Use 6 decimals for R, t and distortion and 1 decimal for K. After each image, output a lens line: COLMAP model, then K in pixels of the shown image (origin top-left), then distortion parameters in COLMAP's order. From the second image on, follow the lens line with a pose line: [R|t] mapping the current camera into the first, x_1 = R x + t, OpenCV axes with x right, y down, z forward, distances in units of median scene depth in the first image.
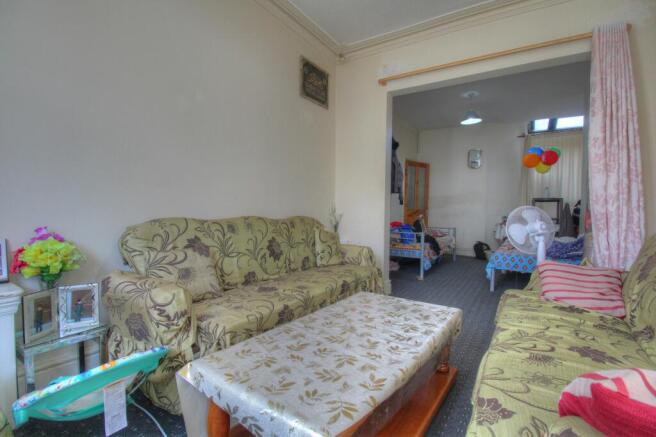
lens RADIAL K [[305.8, 0, 330.8], [0, 305.8, 214.8], [0, 0, 1]] dist [0.001753, -0.013765]
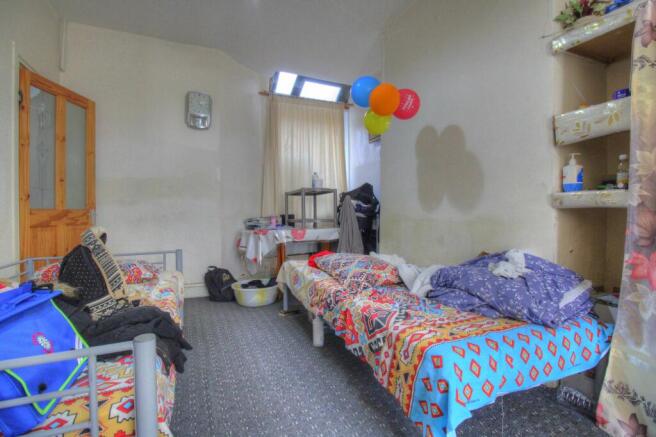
lens RADIAL K [[305.8, 0, 330.8], [0, 305.8, 214.8], [0, 0, 1]] dist [0.001753, -0.013765]
pose [[0.524794, -0.032843, 0.850596, 0.139160], [0.028553, 0.999372, 0.020971, -0.009842], [-0.850750, 0.013282, 0.525402, 0.537119]]
